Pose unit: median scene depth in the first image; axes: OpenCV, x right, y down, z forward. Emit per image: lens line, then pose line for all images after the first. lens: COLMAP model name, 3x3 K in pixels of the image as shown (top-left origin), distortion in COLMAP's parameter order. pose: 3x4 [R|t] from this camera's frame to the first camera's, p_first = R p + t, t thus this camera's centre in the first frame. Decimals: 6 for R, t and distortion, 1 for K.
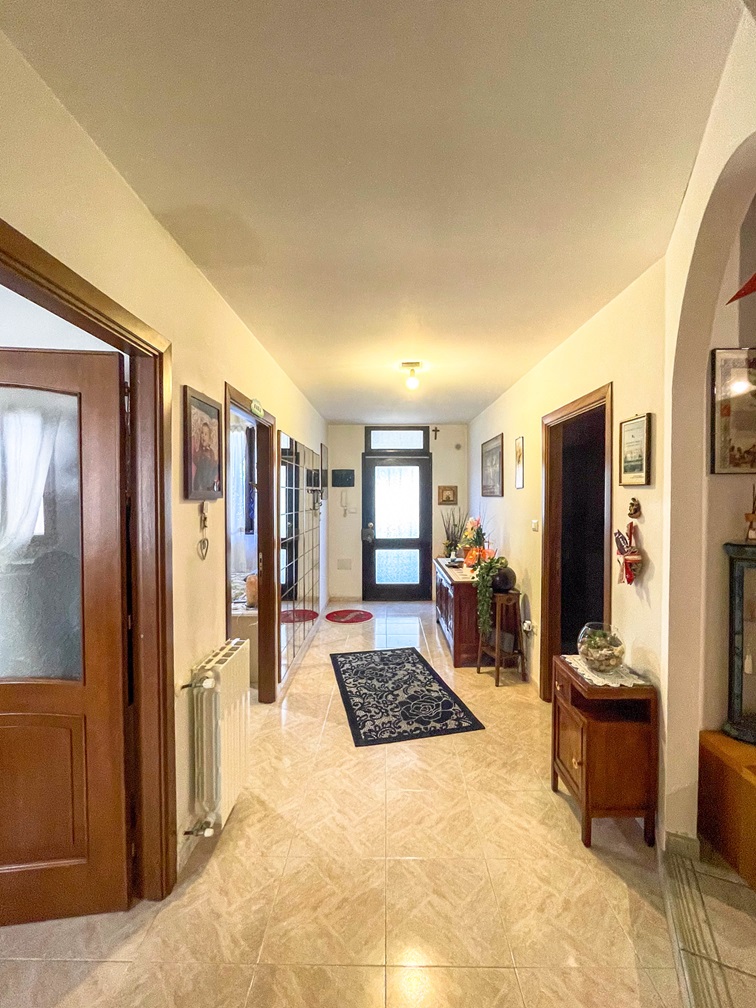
lens RADIAL K [[410.2, 0, 378.0], [0, 410.2, 504.0], [0, 0, 1]] dist [-0.003045, -0.000246]
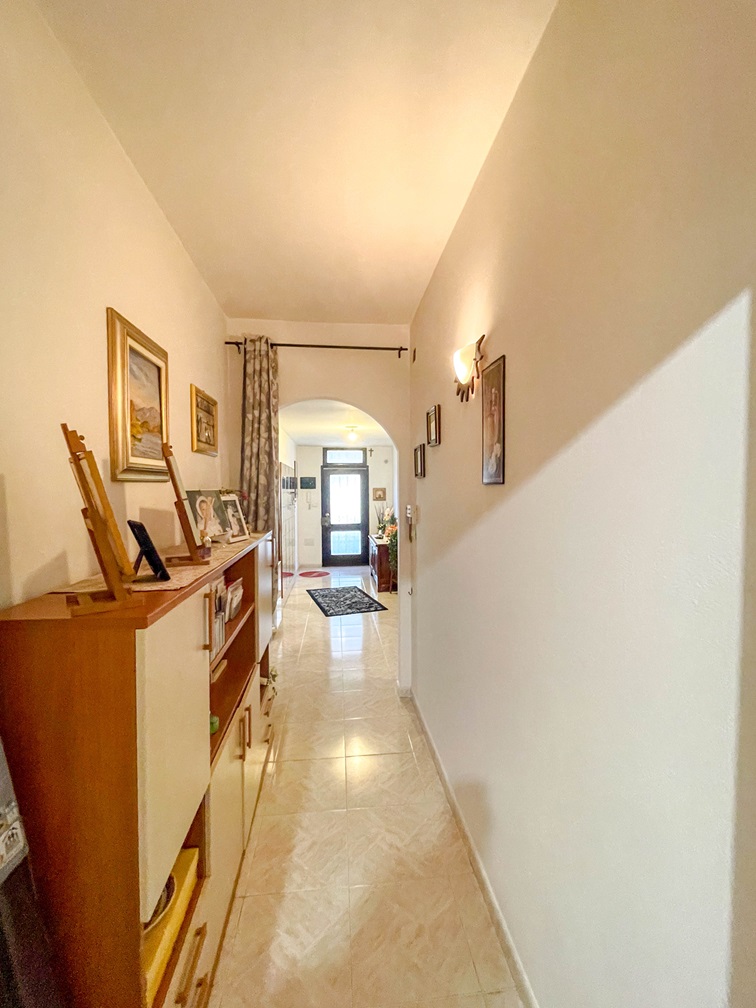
lens RADIAL K [[410.2, 0, 378.0], [0, 410.2, 504.0], [0, 0, 1]] dist [-0.003045, -0.000246]
pose [[0.992468, -0.010765, 0.122034, -0.020083], [0.009050, 0.999852, 0.014605, -0.008588], [-0.122173, -0.013391, 0.992418, -0.561818]]
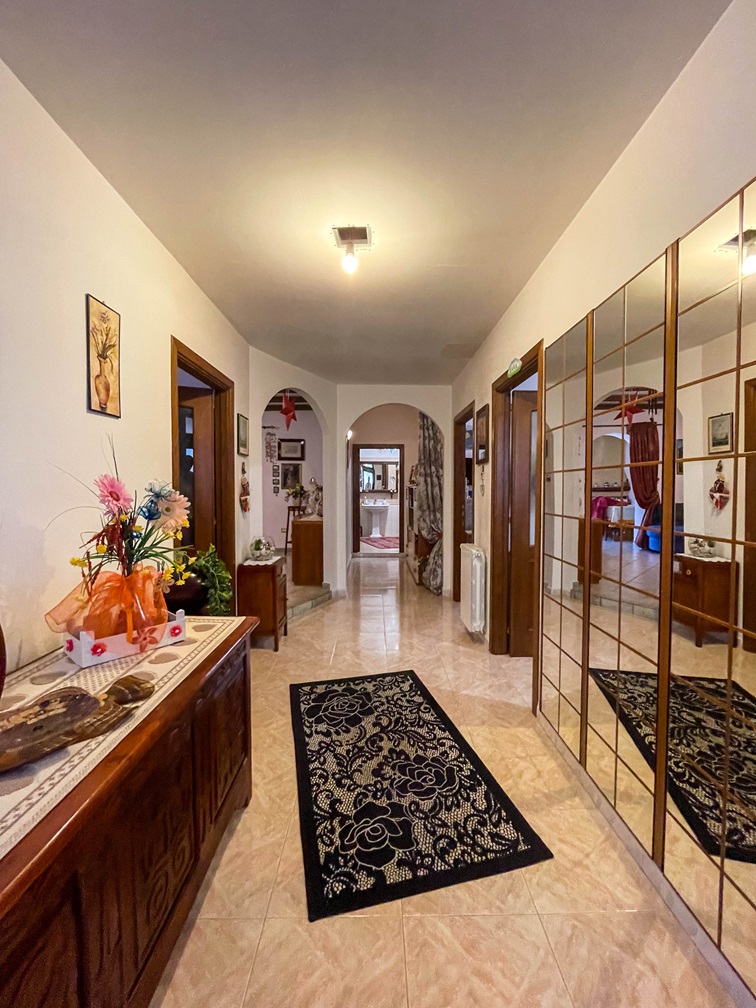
lens RADIAL K [[424.1, 0, 378.0], [0, 424.1, 504.0], [0, 0, 1]] dist [-0.010306, -0.000256]
pose [[-0.999630, 0.001827, -0.027142, 0.038623], [0.000292, 0.998405, 0.056460, 0.024378], [0.027202, 0.056431, -0.998036, 1.085638]]
